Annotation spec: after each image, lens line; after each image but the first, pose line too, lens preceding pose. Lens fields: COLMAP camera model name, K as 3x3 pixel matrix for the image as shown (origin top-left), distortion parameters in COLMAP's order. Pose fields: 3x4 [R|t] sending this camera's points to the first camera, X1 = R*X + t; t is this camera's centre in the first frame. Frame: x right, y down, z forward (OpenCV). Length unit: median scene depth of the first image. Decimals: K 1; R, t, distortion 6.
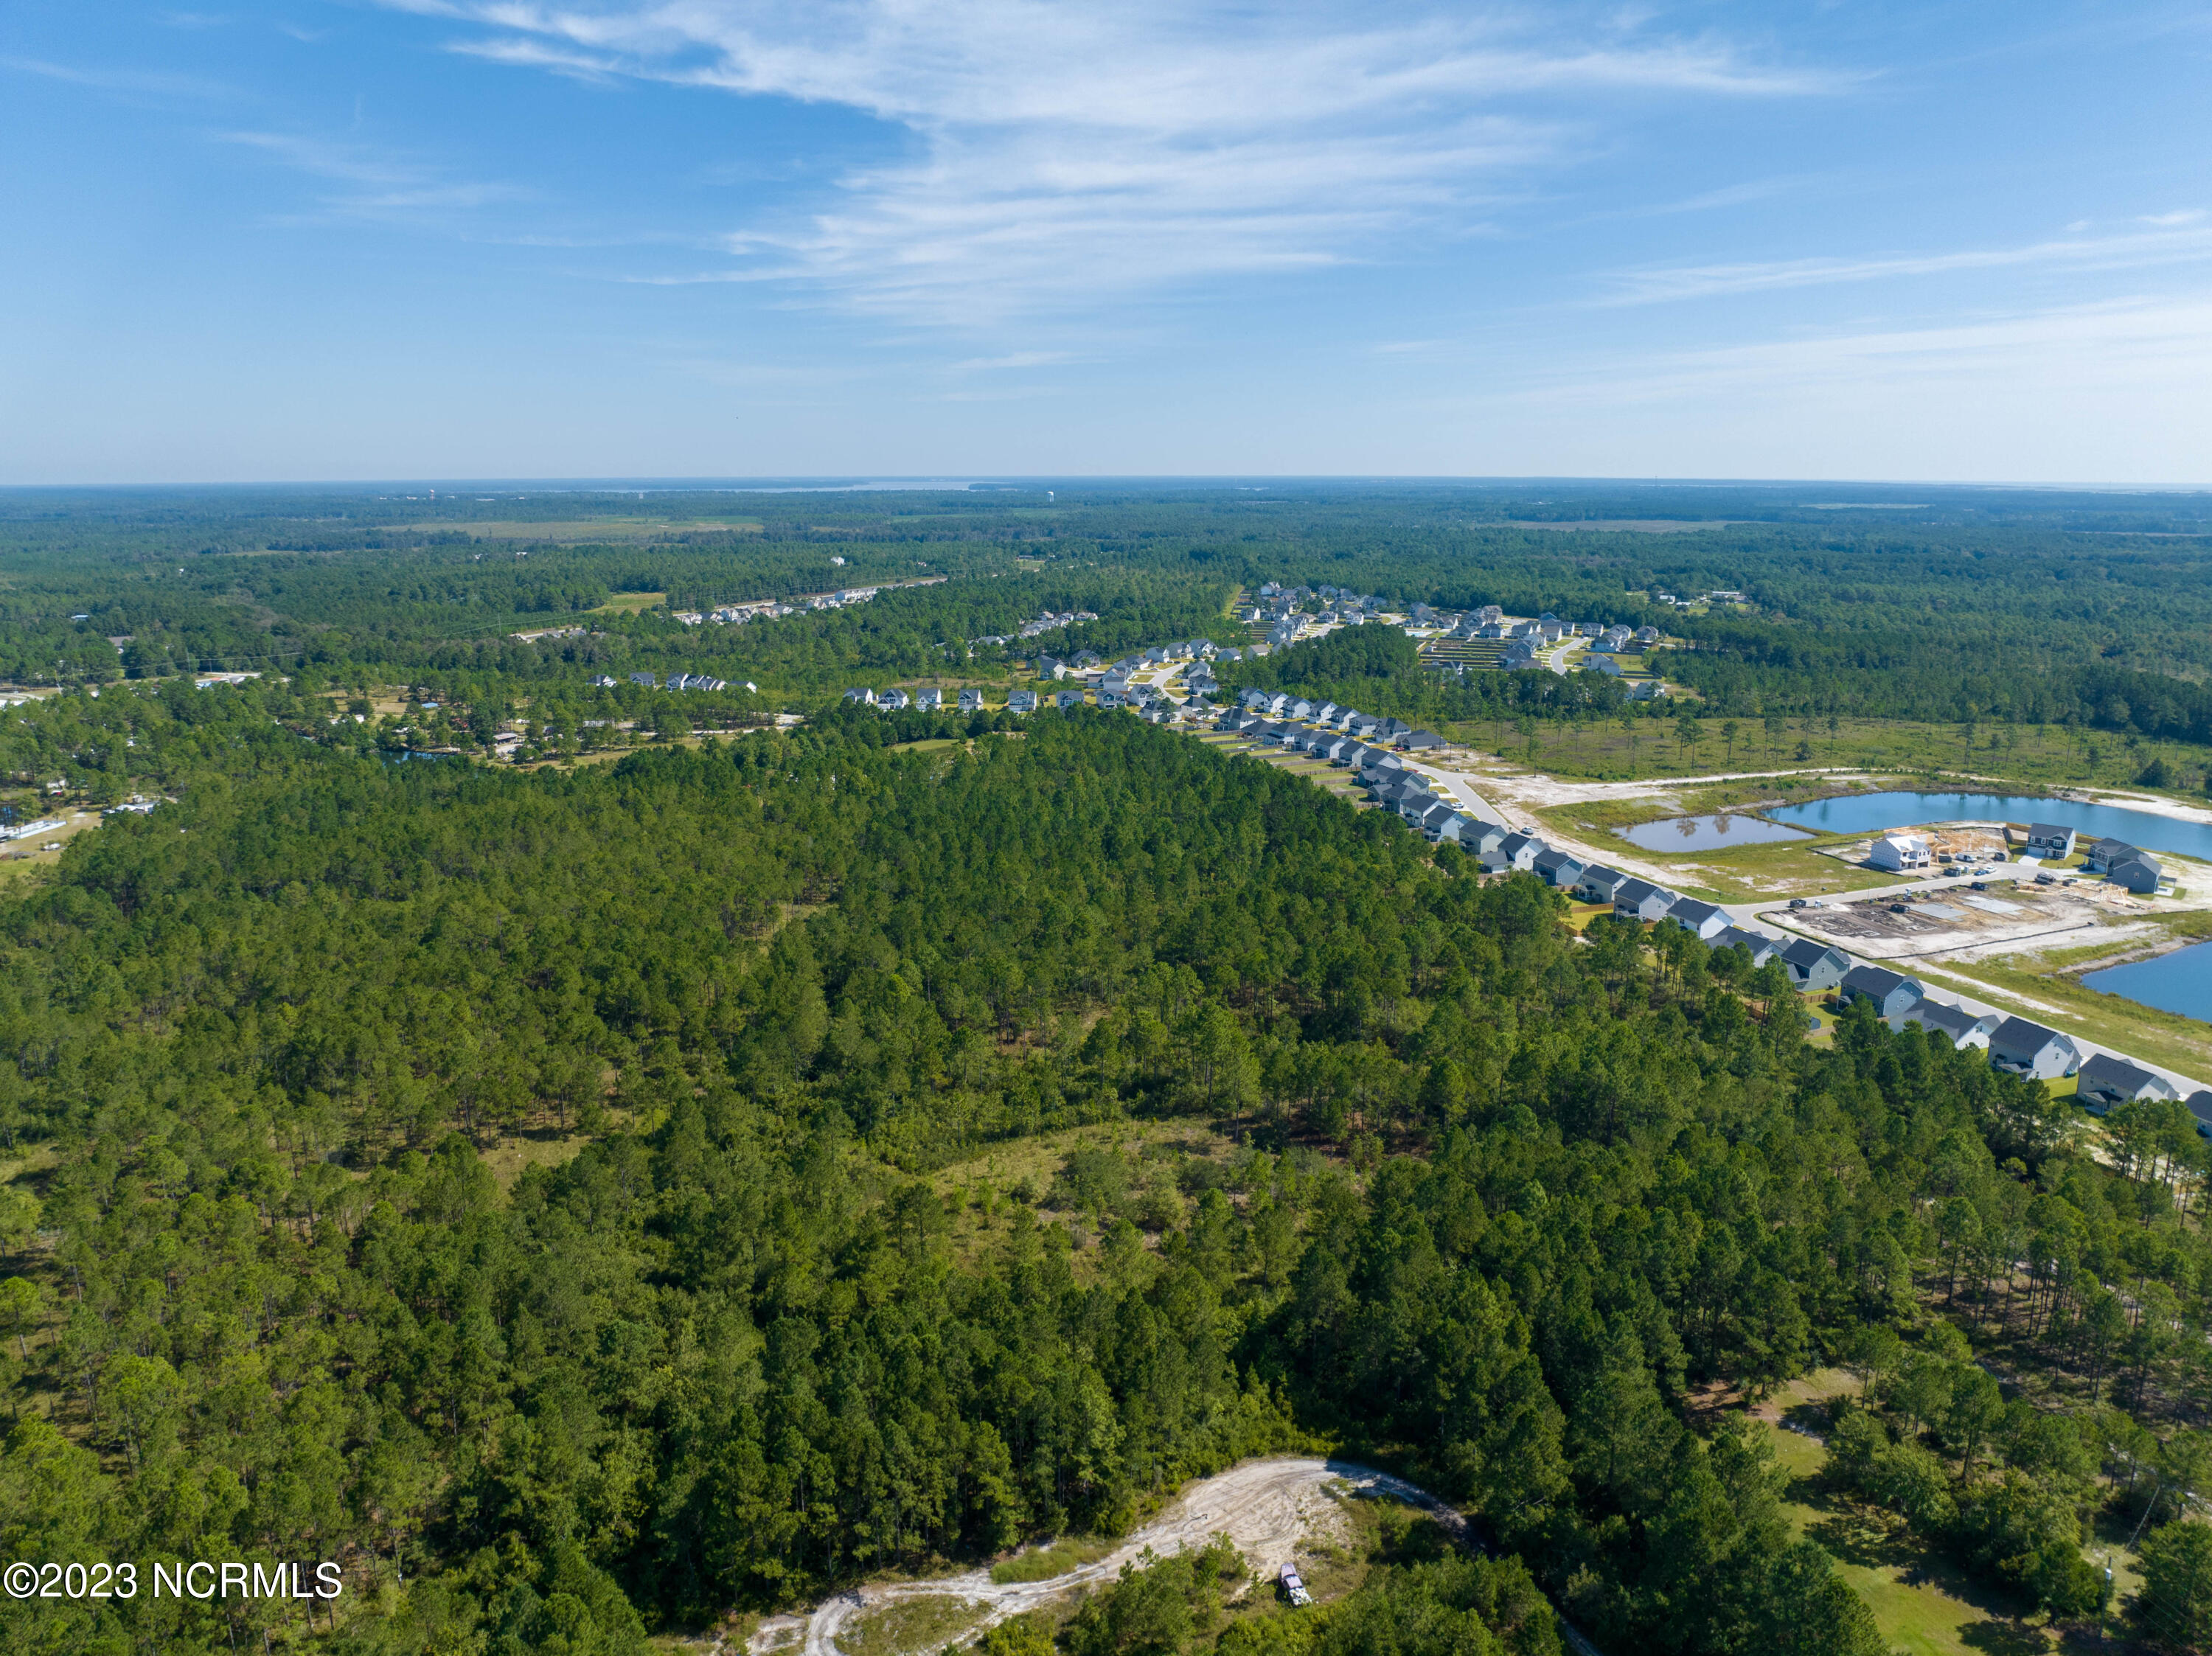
lens RADIAL K [[1547.0, 0, 1101.5], [0, 1547.0, 831.2], [0, 0, 1]] dist [-0.044821, 0.017358]
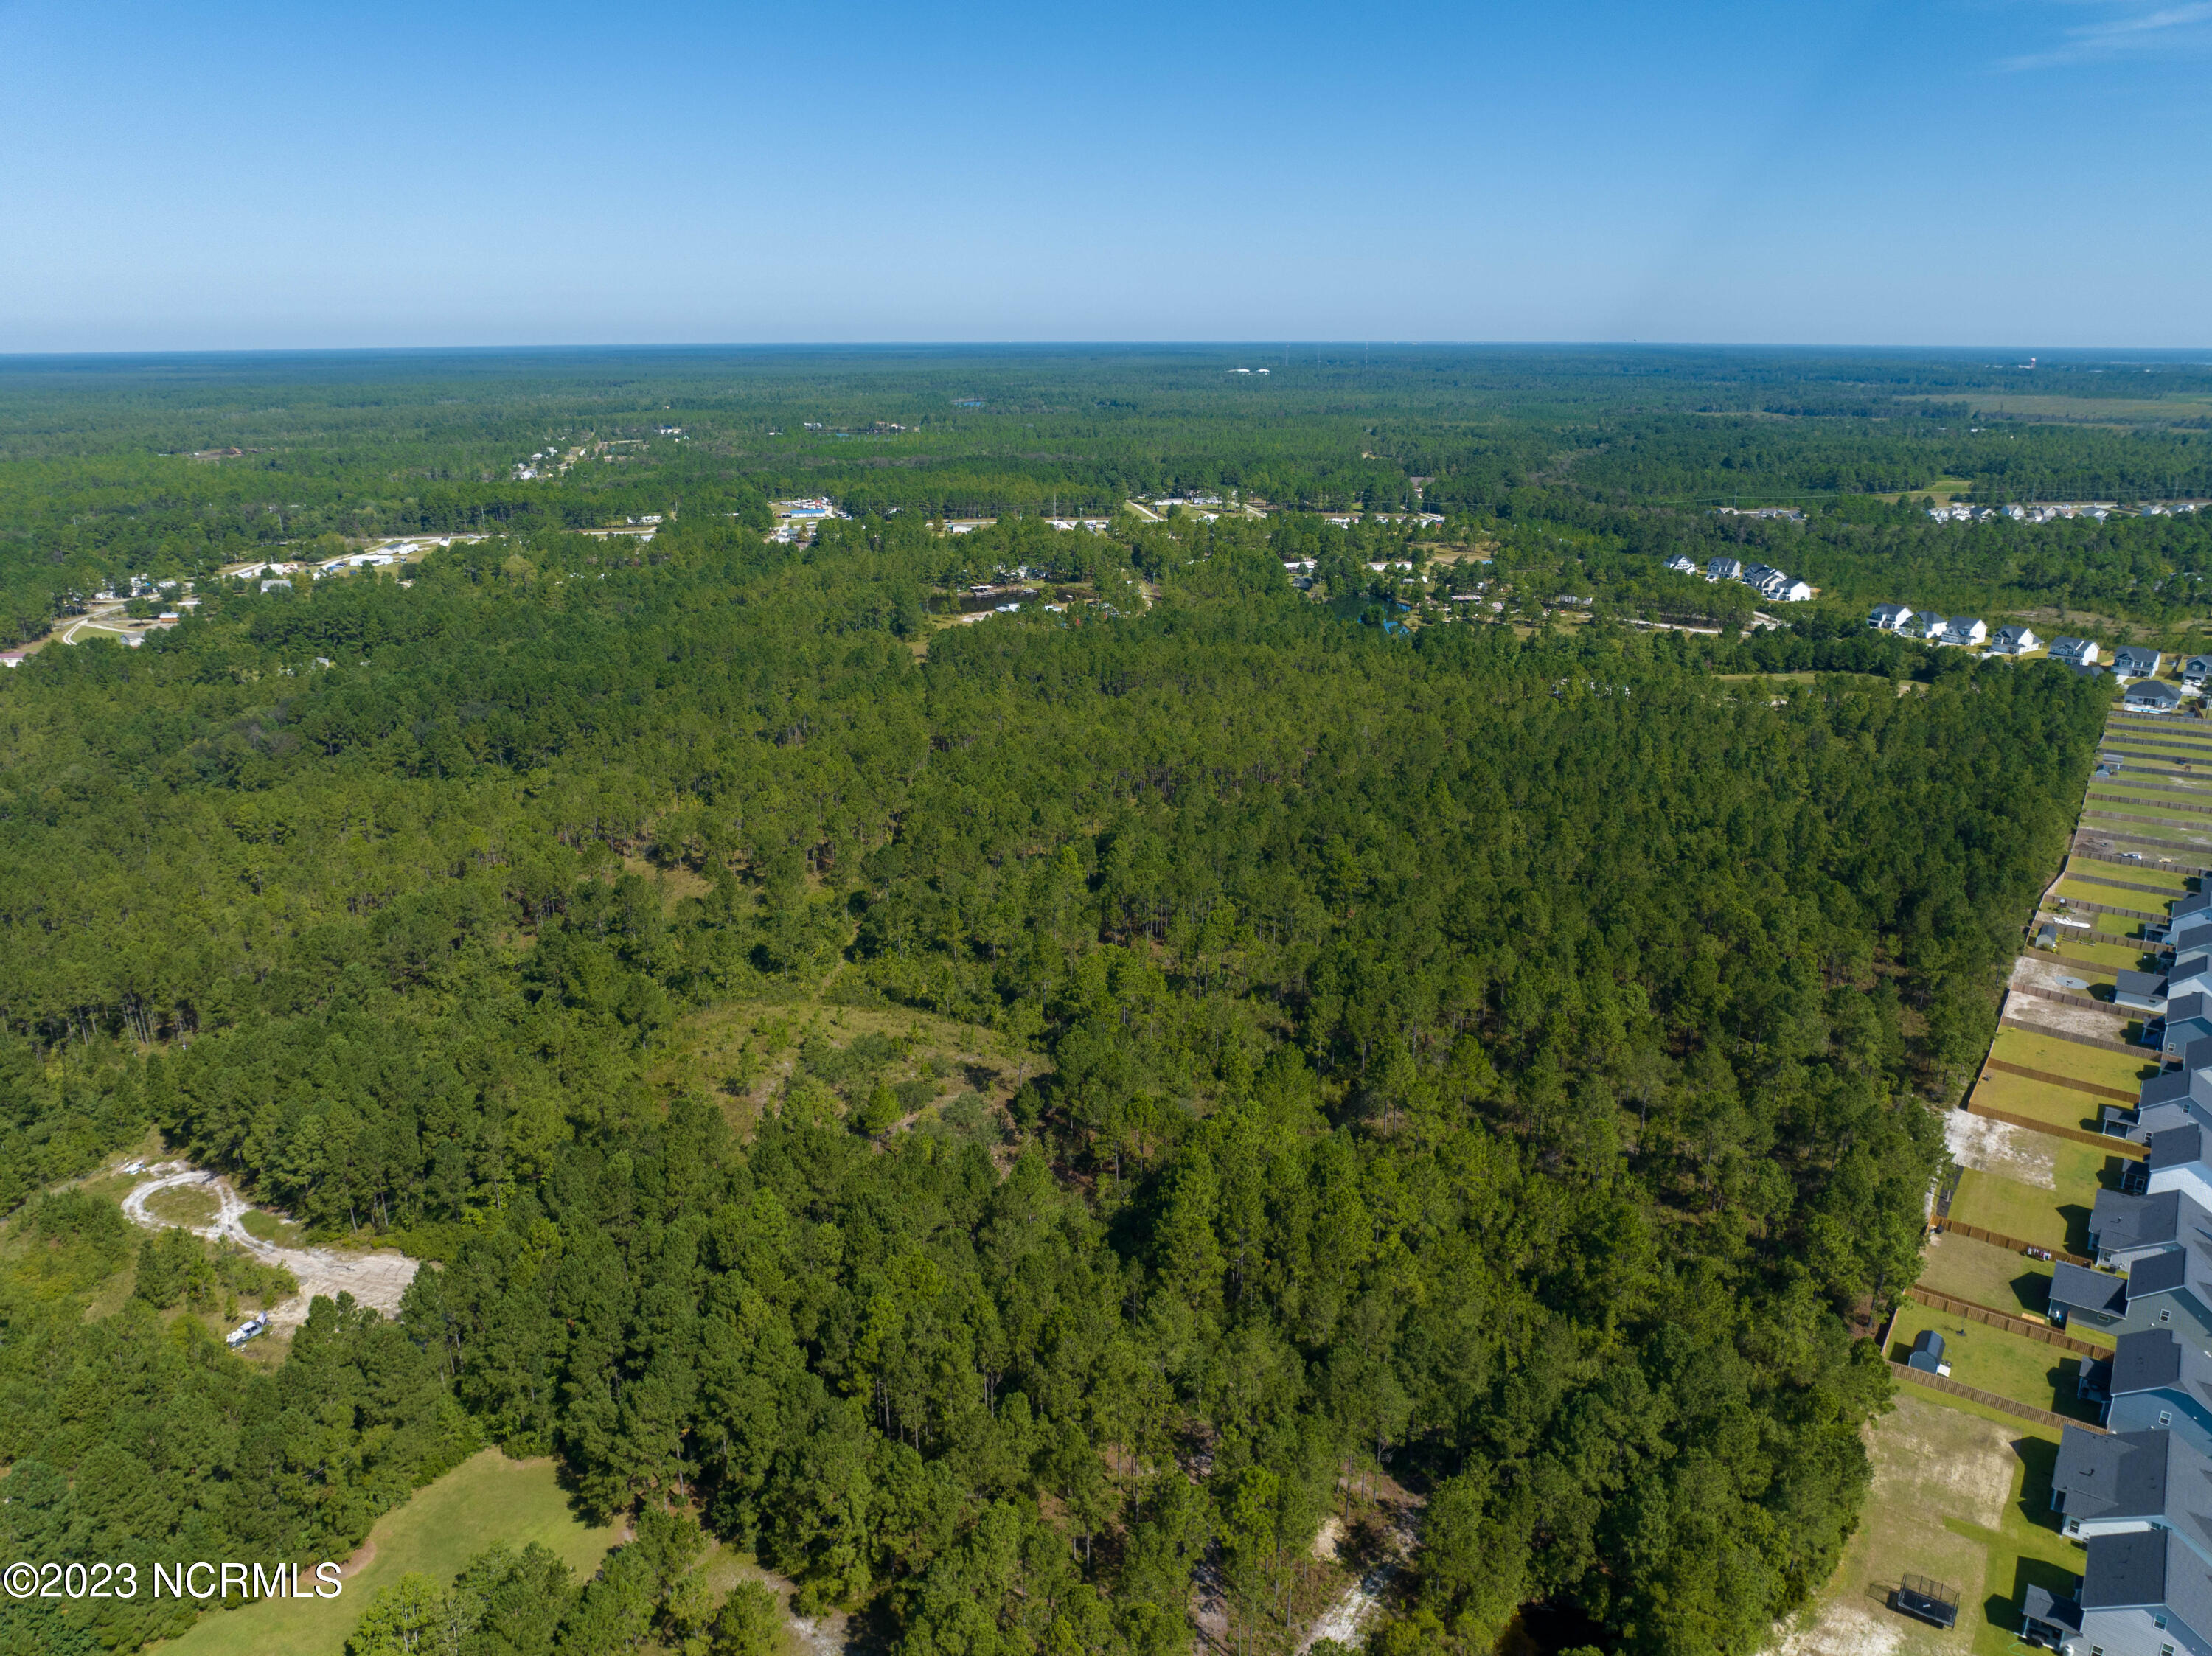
lens RADIAL K [[1547.0, 0, 1079.7], [0, 1547.0, 856.4], [0, 0, 1]] dist [-0.044821, 0.017358]
pose [[0.563782, 0.264708, -0.782355, 0.991317], [-0.186551, 0.963582, 0.191593, -0.142287], [0.804580, 0.037932, 0.592632, 0.630807]]
